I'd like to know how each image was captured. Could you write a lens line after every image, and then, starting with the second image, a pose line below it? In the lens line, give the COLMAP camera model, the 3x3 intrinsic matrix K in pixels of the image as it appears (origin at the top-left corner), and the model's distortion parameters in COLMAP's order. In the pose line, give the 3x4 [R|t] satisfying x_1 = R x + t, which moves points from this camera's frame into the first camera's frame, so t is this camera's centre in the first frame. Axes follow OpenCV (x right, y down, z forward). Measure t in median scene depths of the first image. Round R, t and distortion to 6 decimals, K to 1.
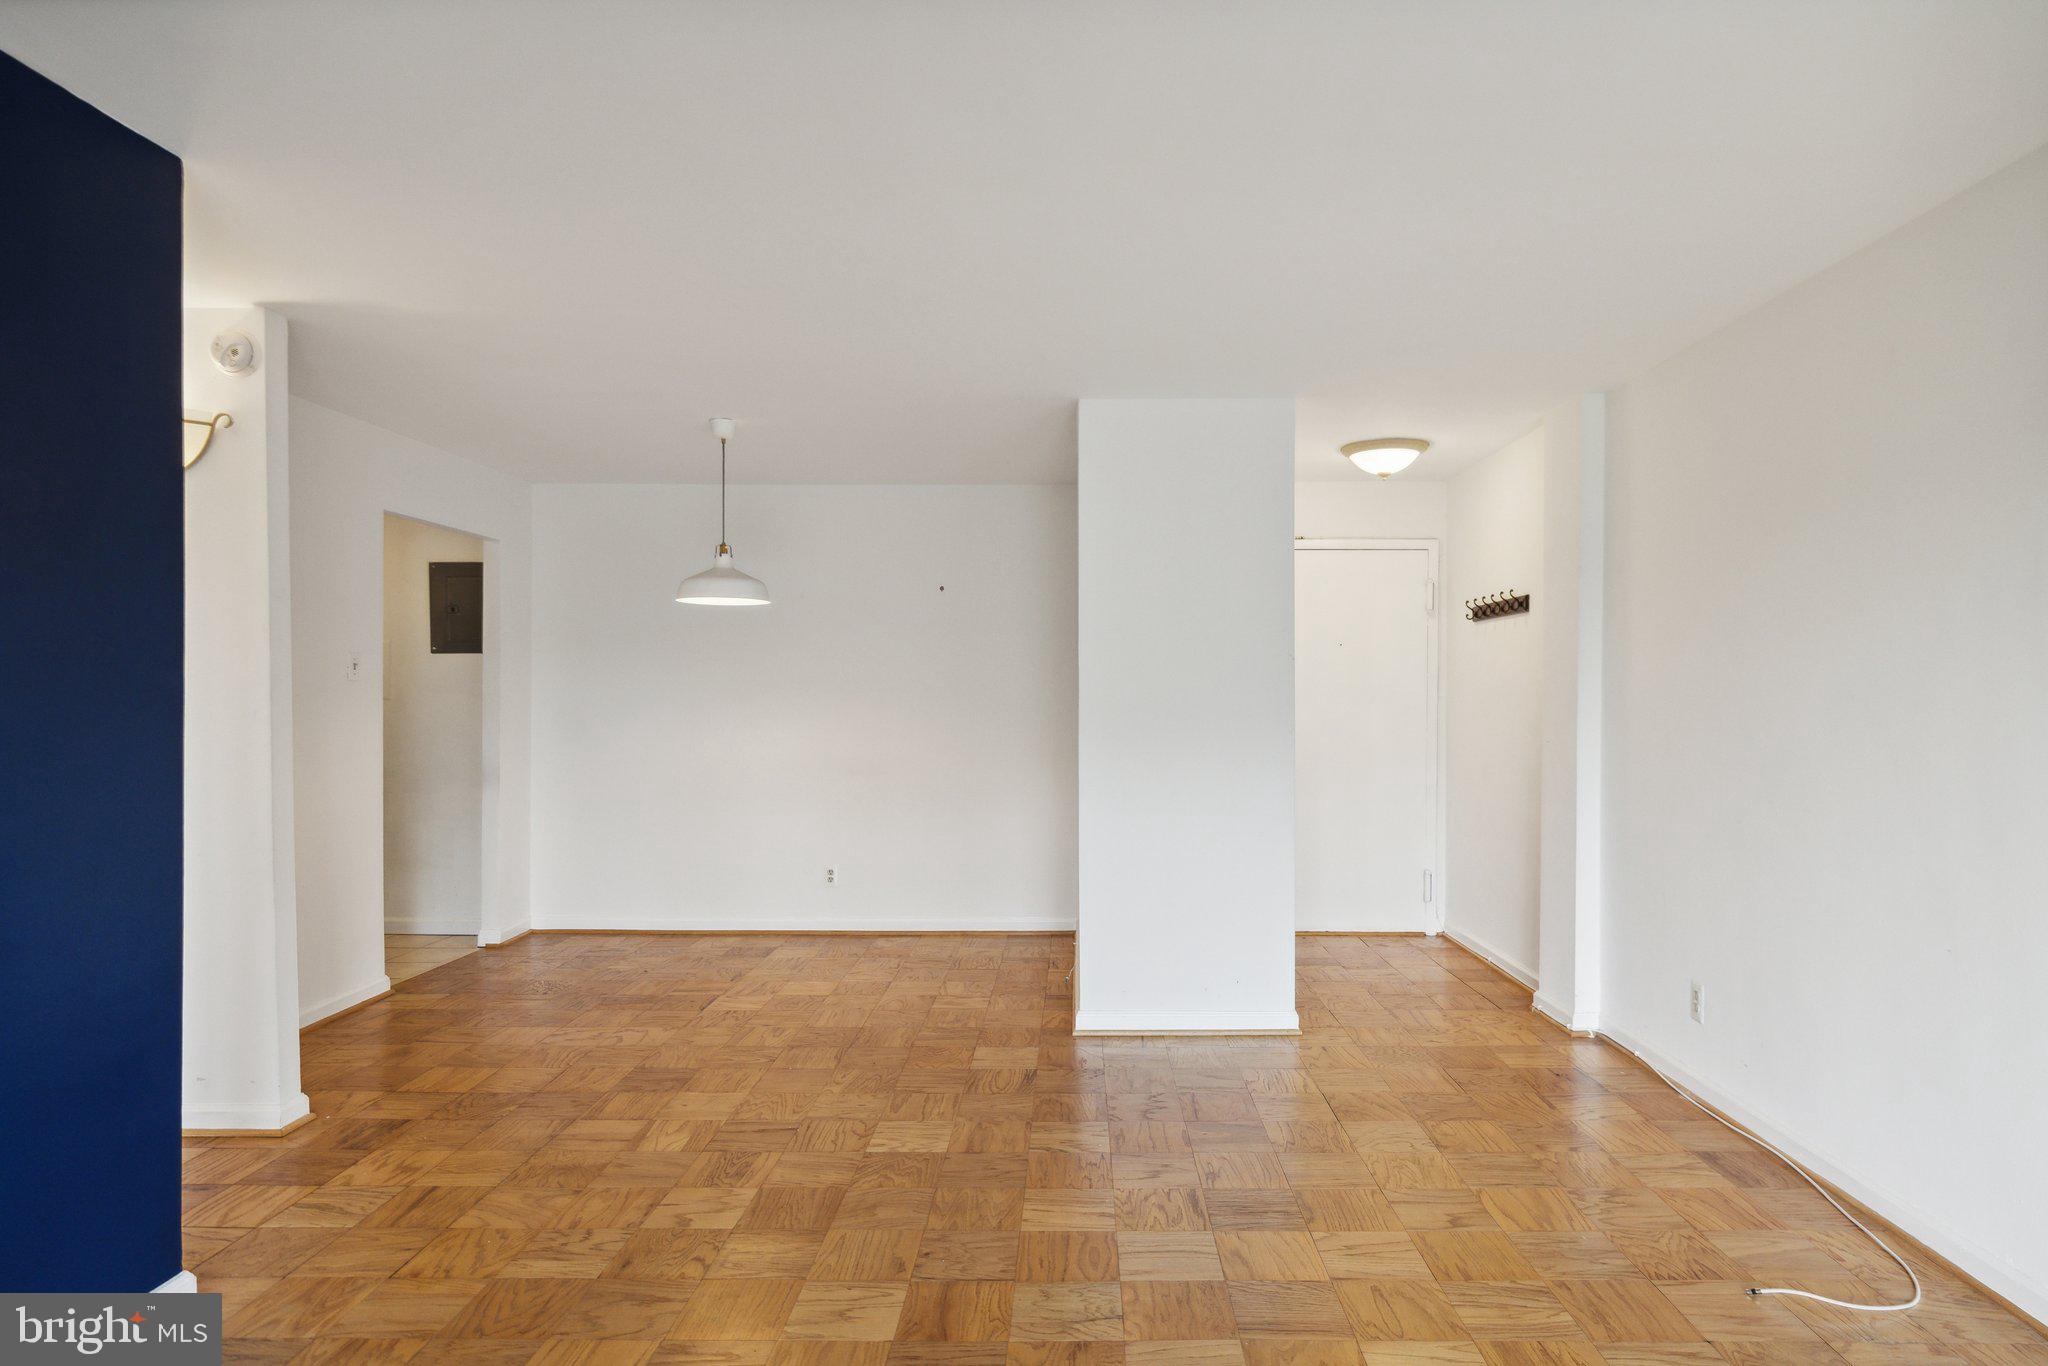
lens RADIAL K [[1129.5, 0, 1061.9], [0, 1129.5, 703.5], [0, 0, 1]] dist [0.001333, 0.000921]
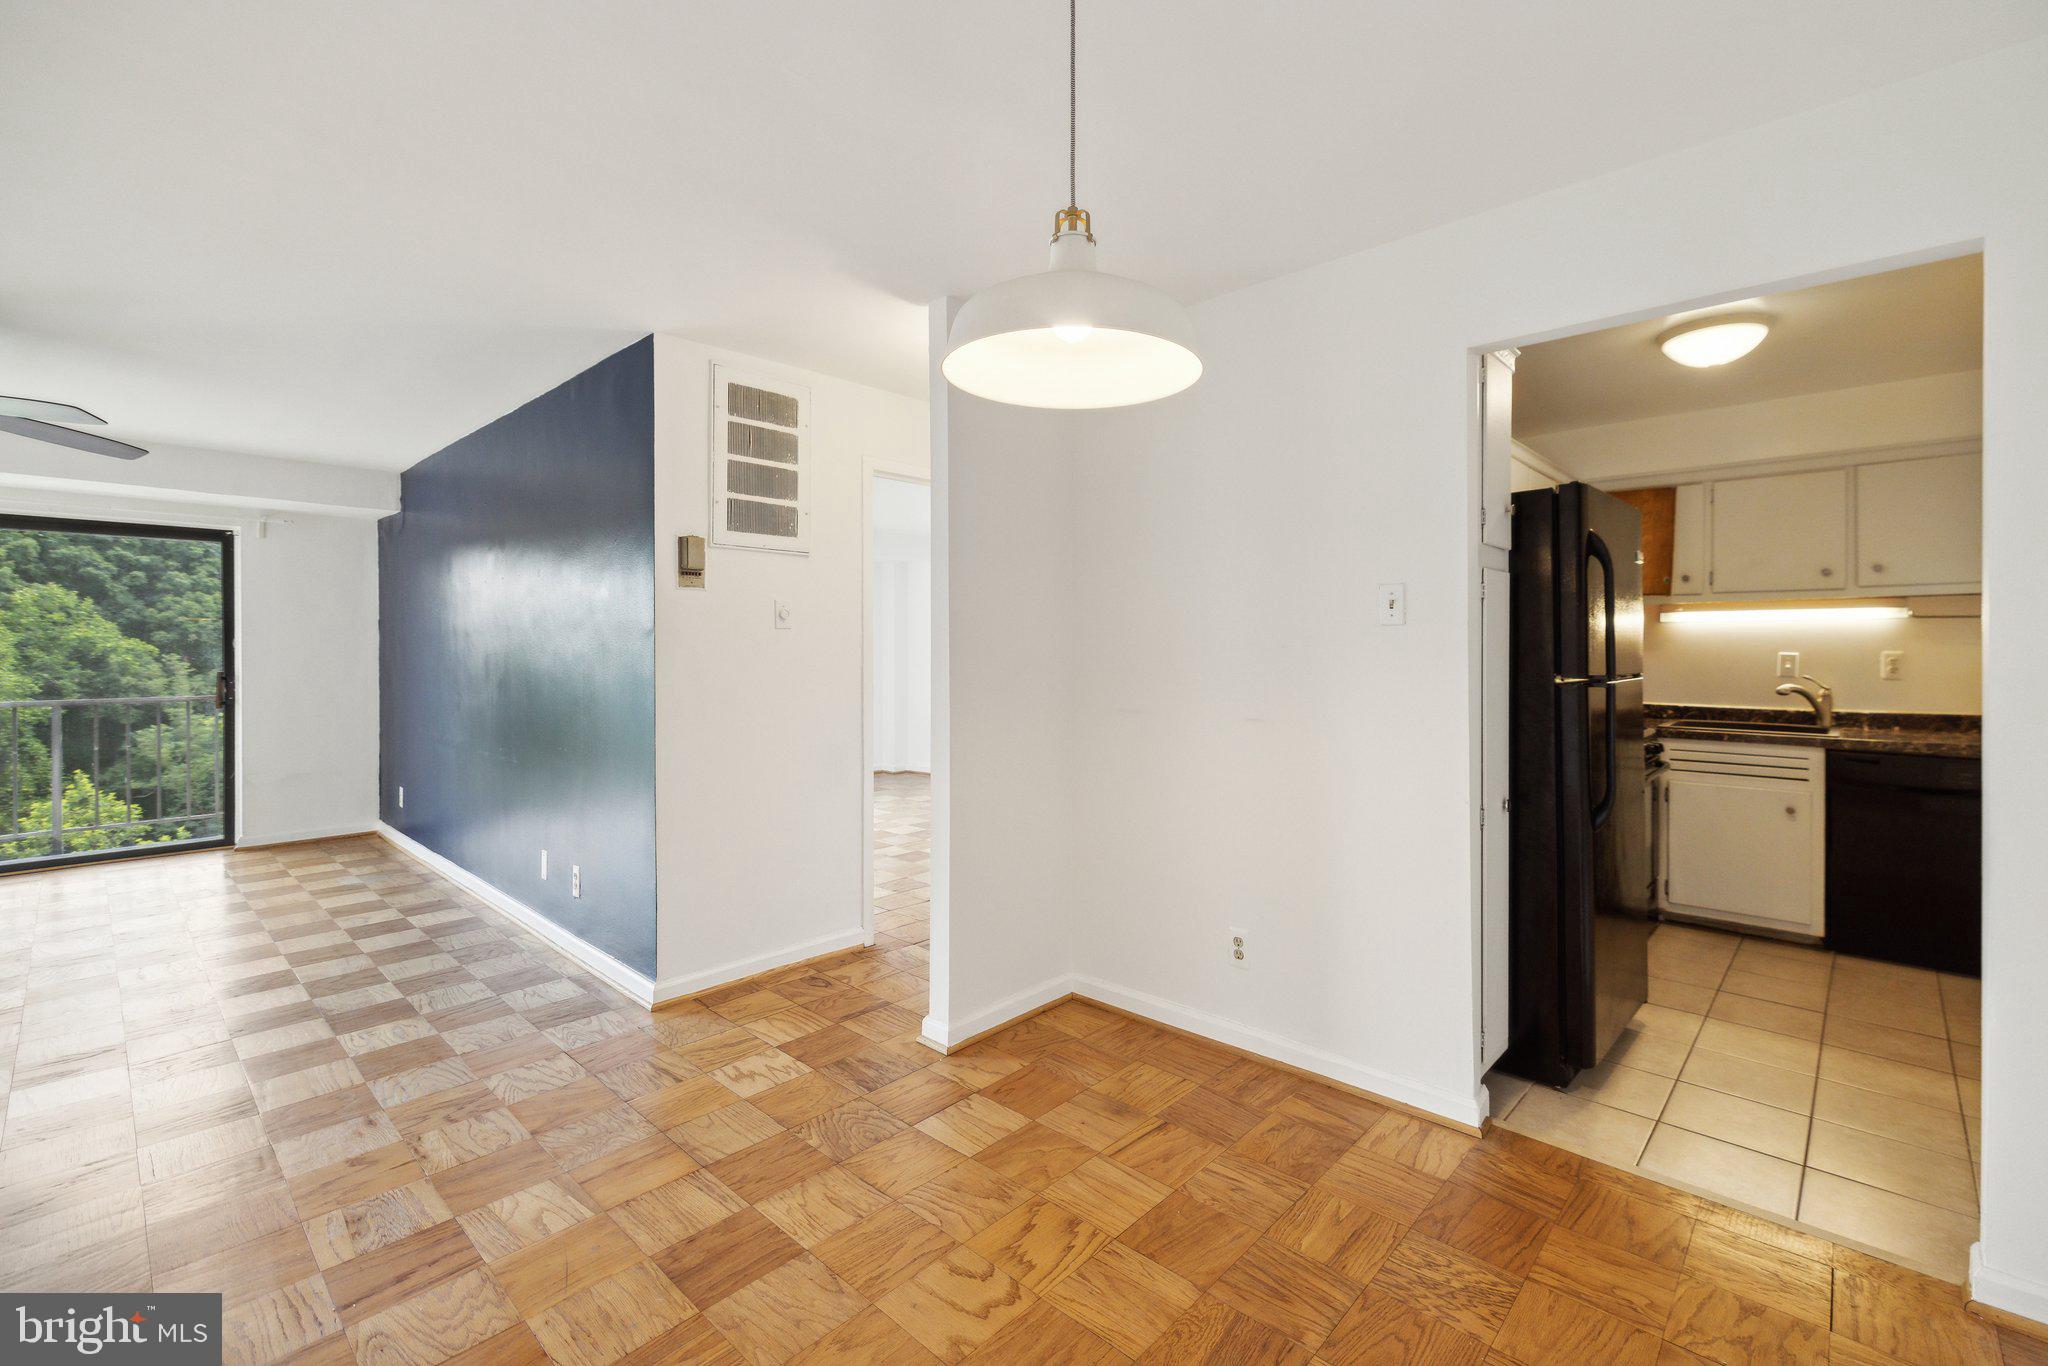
lens RADIAL K [[889.5, 0, 1064.4], [0, 889.5, 650.4], [0, 0, 1]] dist [0.001202, 0.000656]
pose [[-0.658907, -0.001501, -0.752223, -0.093281], [-0.009434, 0.999936, 0.006269, -0.005675], [0.752165, 0.011227, -0.658879, 1.234664]]
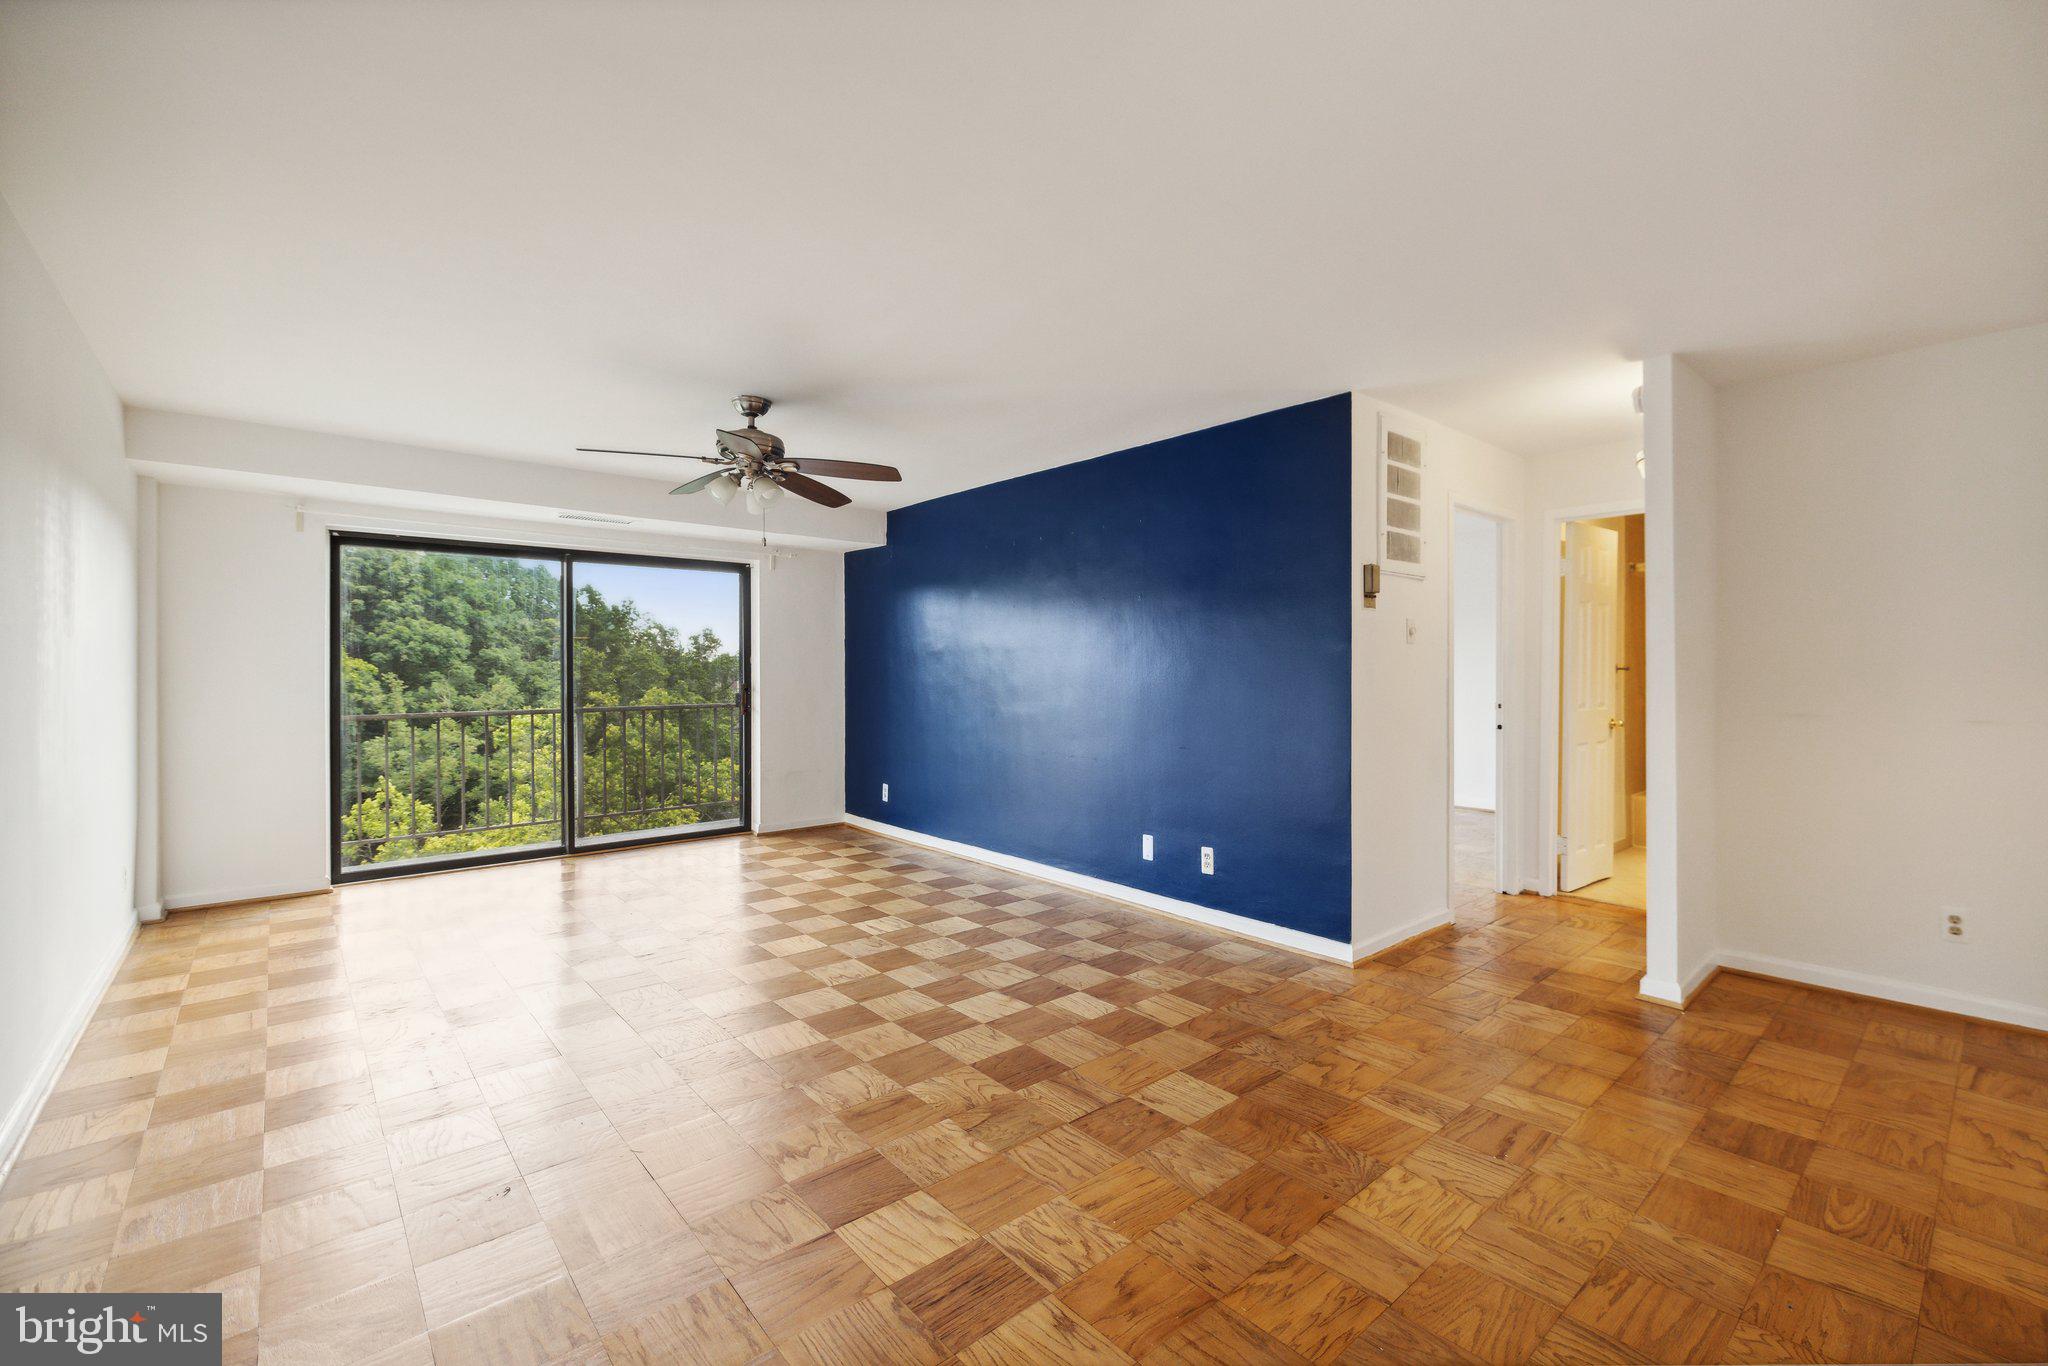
lens RADIAL K [[876.5, 0, 1064.9], [0, 876.5, 671.0], [0, 0, 1]] dist [0.000567, -0.000639]
pose [[-0.733481, 0.000420, -0.679709, 0.340856], [-0.007705, 0.999930, 0.008933, 0.004929], [0.679666, 0.011790, -0.733427, 0.944282]]
